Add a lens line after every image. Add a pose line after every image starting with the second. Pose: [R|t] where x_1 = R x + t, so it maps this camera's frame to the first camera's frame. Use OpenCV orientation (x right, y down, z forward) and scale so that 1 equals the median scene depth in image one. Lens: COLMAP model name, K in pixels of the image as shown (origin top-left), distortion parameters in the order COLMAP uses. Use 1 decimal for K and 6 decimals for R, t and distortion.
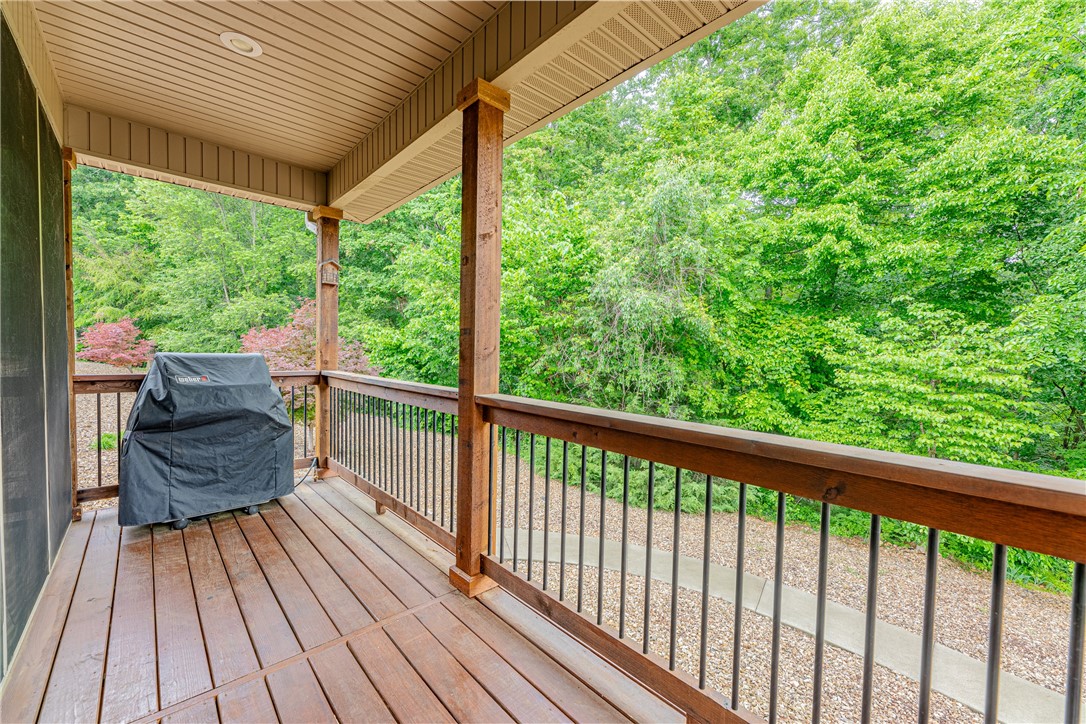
lens RADIAL K [[438.0, 0, 543.0], [0, 438.0, 362.0], [0, 0, 1]] dist [-0.000448, -0.000044]
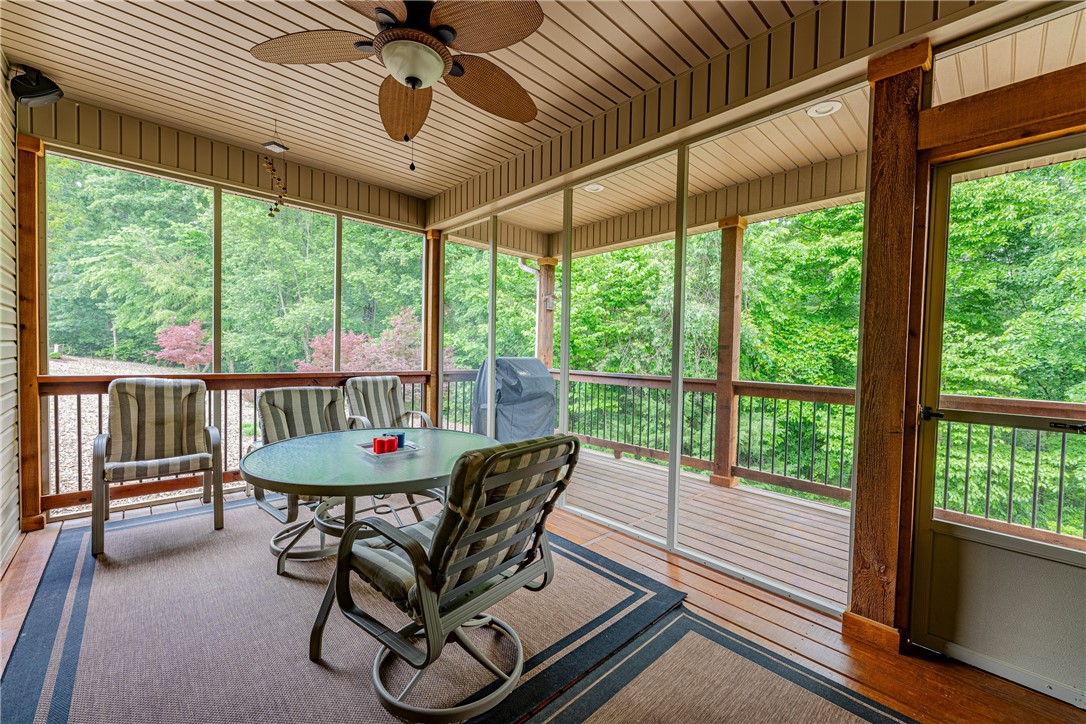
lens RADIAL K [[438.0, 0, 543.0], [0, 438.0, 362.0], [0, 0, 1]] dist [-0.000448, -0.000044]
pose [[0.999887, 0.003230, 0.014690, -0.210997], [-0.003190, 0.999991, -0.002735, 0.000410], [-0.014698, 0.002687, 0.999888, -0.185224]]
